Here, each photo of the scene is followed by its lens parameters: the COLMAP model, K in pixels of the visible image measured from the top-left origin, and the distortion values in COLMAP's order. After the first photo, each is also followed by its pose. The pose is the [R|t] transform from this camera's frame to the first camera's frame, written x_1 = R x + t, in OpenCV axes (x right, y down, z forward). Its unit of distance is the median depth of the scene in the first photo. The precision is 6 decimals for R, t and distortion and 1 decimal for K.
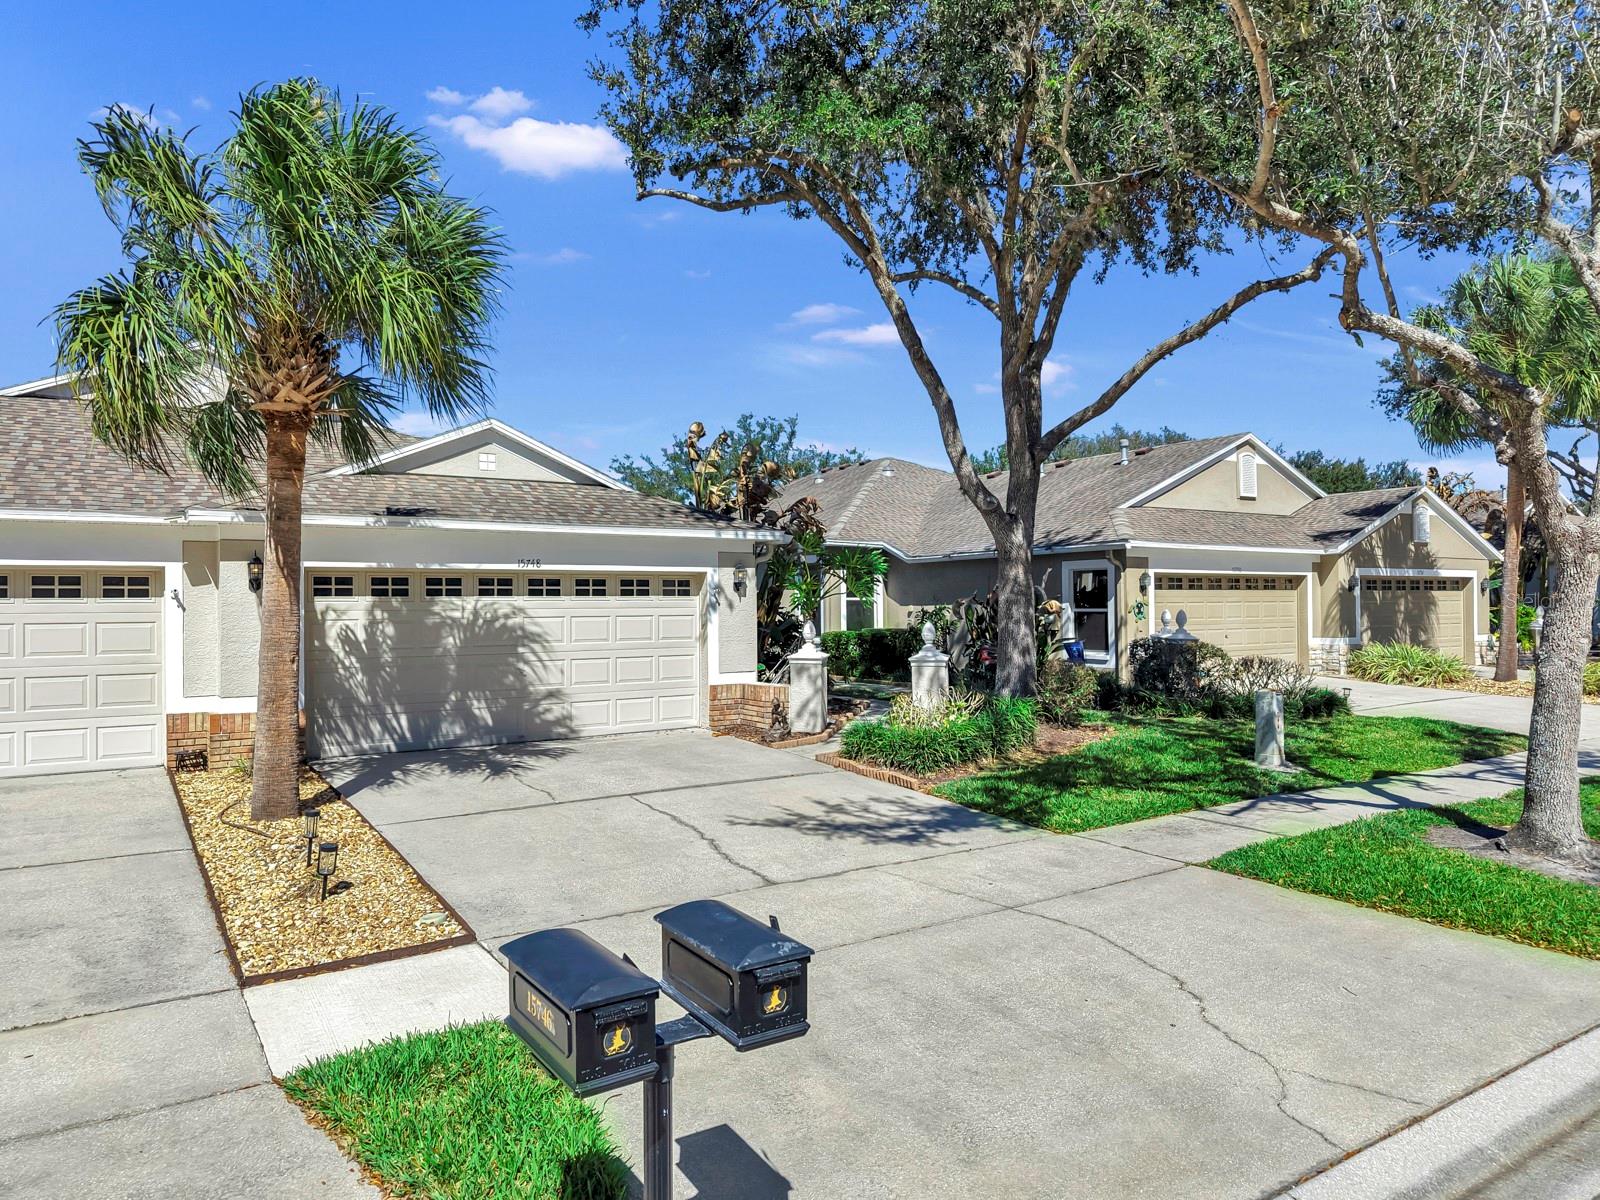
lens RADIAL K [[1076.3, 0, 800.0], [0, 1076.3, 600.0], [0, 0, 1]] dist [0.008205, -0.008820]
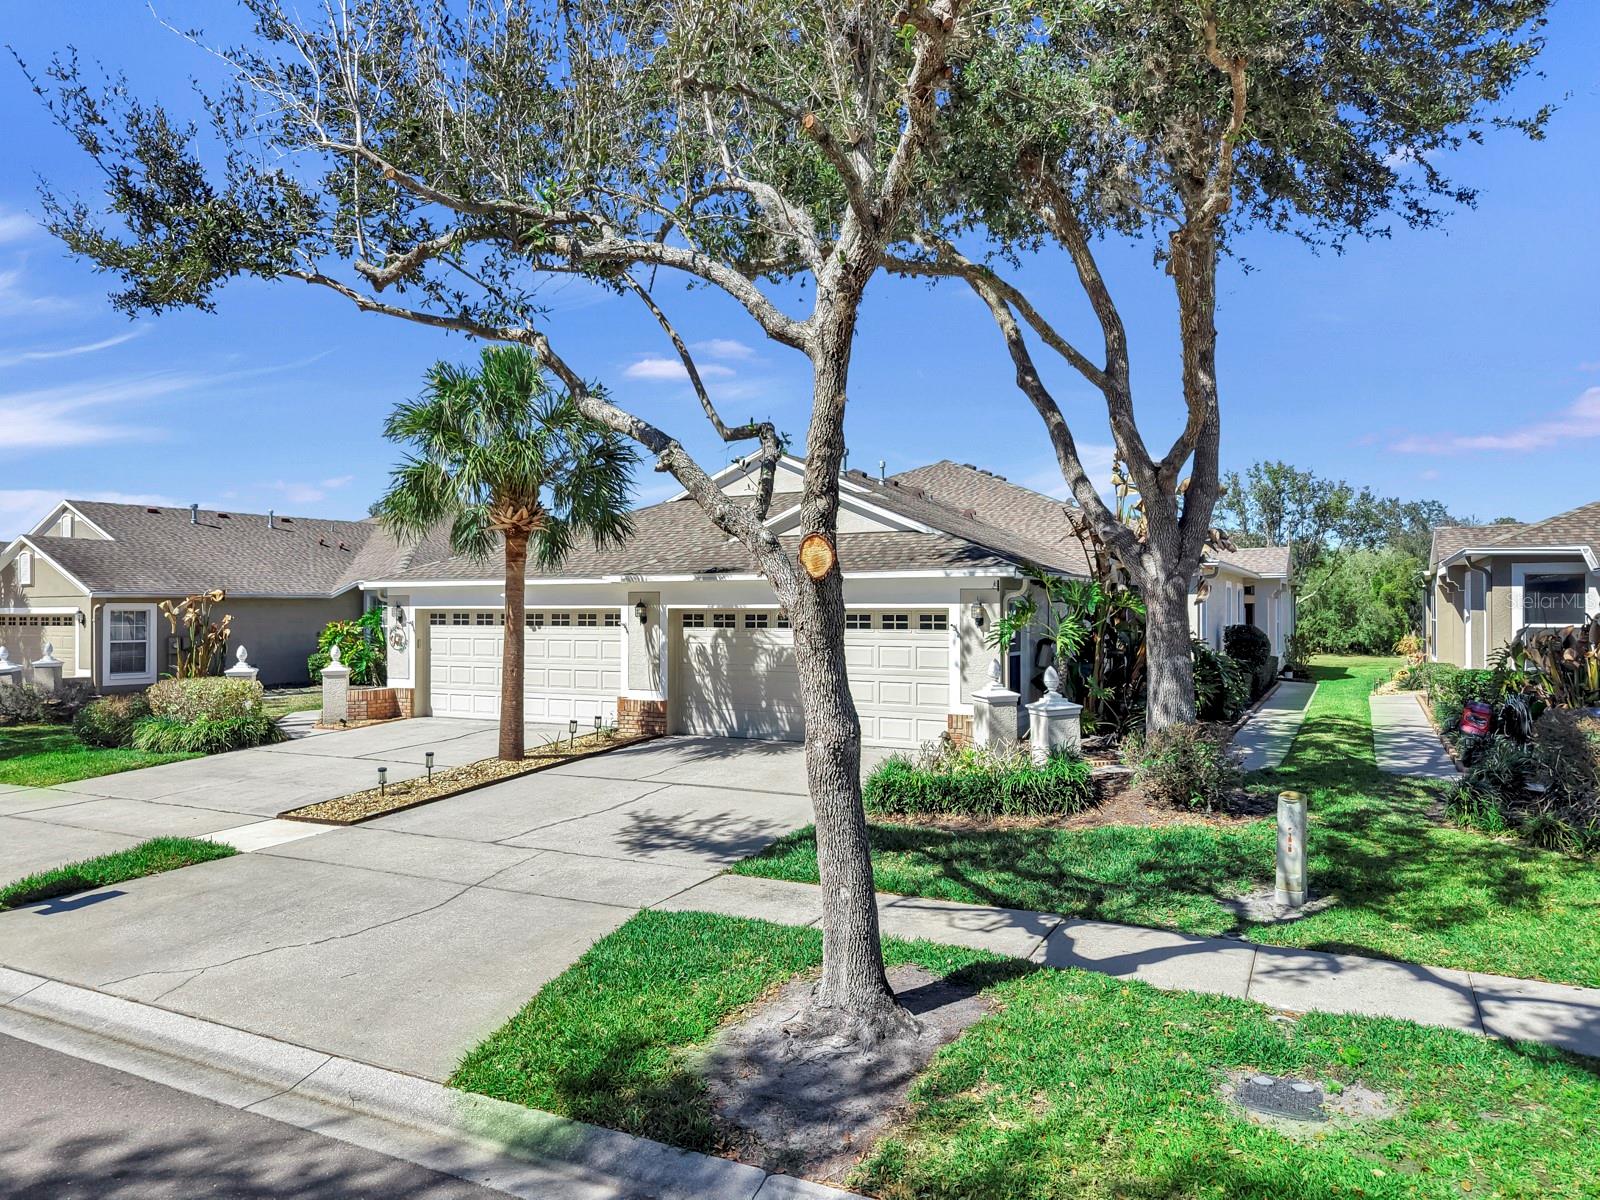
lens RADIAL K [[1059.5, 0, 795.9], [0, 1059.5, 601.0], [0, 0, 1]] dist [0.053126, -0.078361]
pose [[0.486379, 0.002717, -0.873744, 0.874482], [0.000473, 0.999994, 0.003373, -0.042265], [0.873748, -0.002054, 0.486375, 0.391465]]
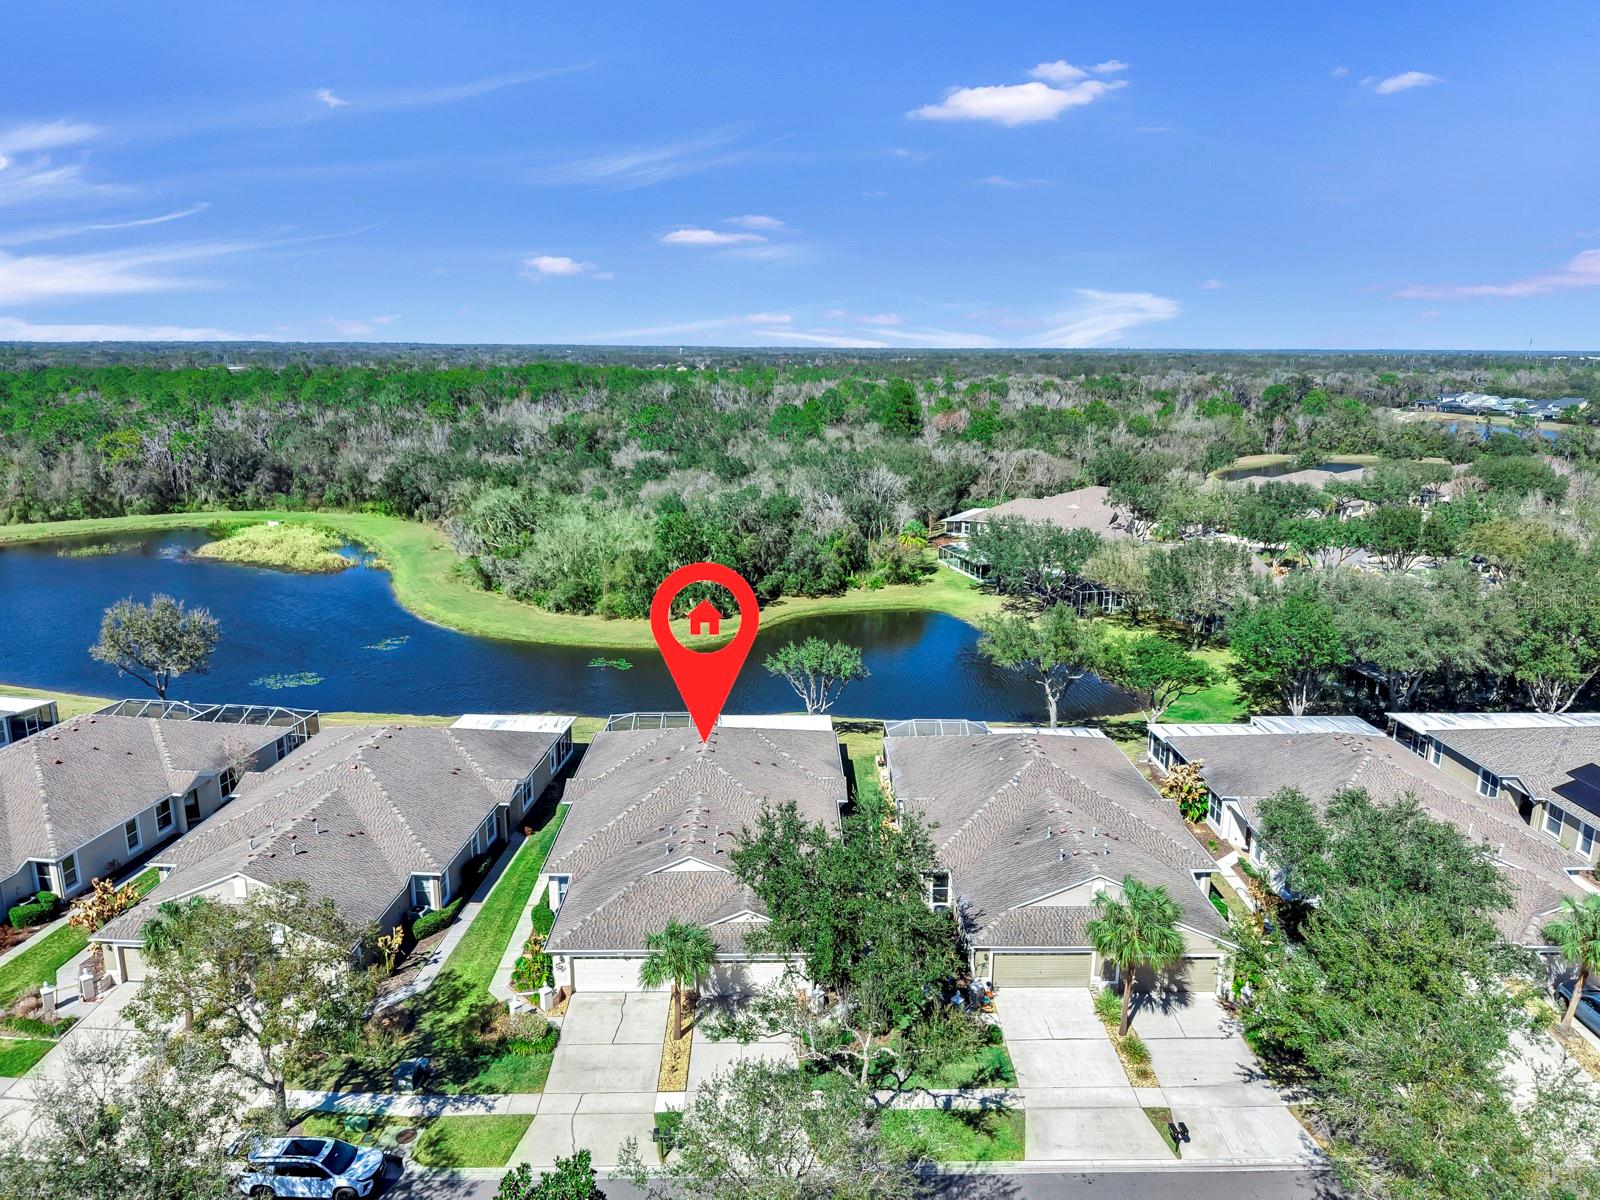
lens RADIAL K [[1059.5, 0, 795.9], [0, 1059.5, 601.0], [0, 0, 1]] dist [0.053126, -0.078361]
pose [[0.847091, 0.137099, -0.513459, 1.791523], [-0.006577, 0.968783, 0.247825, -2.316666], [0.531407, -0.206553, 0.821549, -1.891643]]
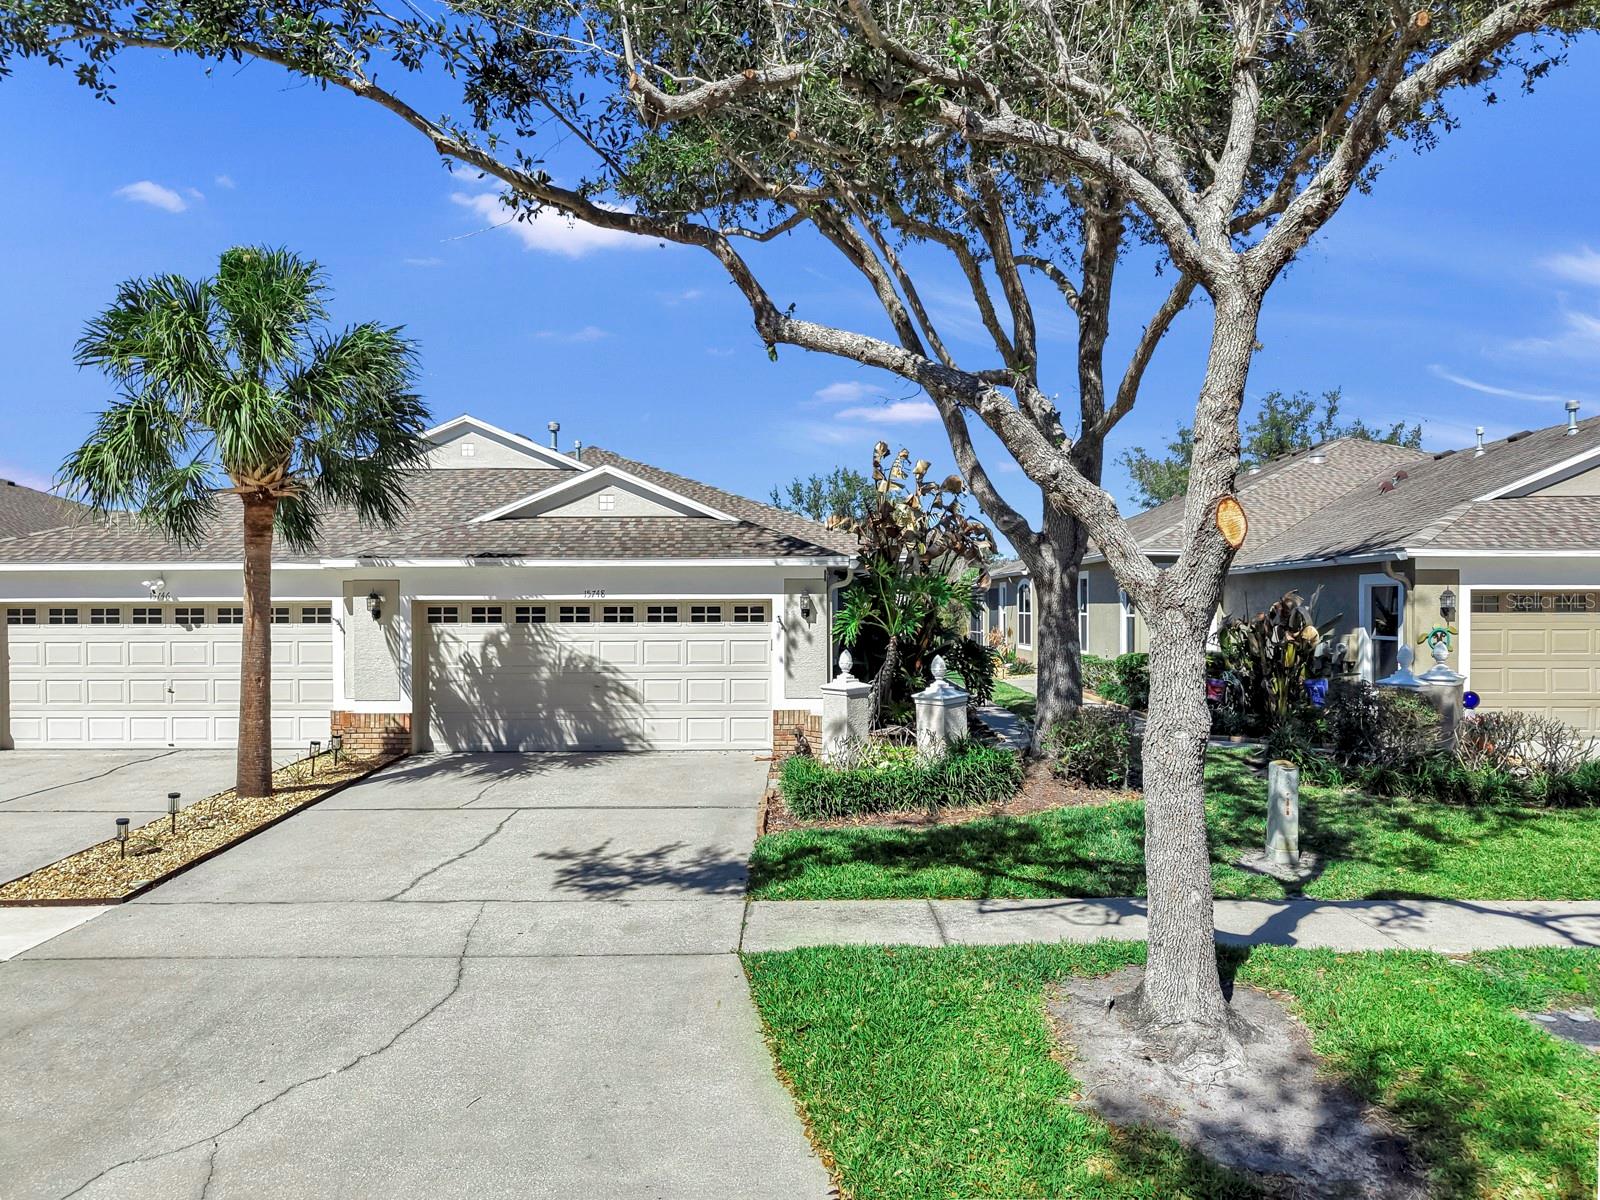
lens RADIAL K [[1095.9, 0, 800.0], [0, 1095.9, 600.0], [0, 0, 1]] dist [0.016656, -0.006837]
pose [[0.826625, 0.003387, -0.562744, 0.590404], [-0.000422, 0.999985, 0.005398, -0.034959], [0.562754, -0.004224, 0.826614, 0.174182]]
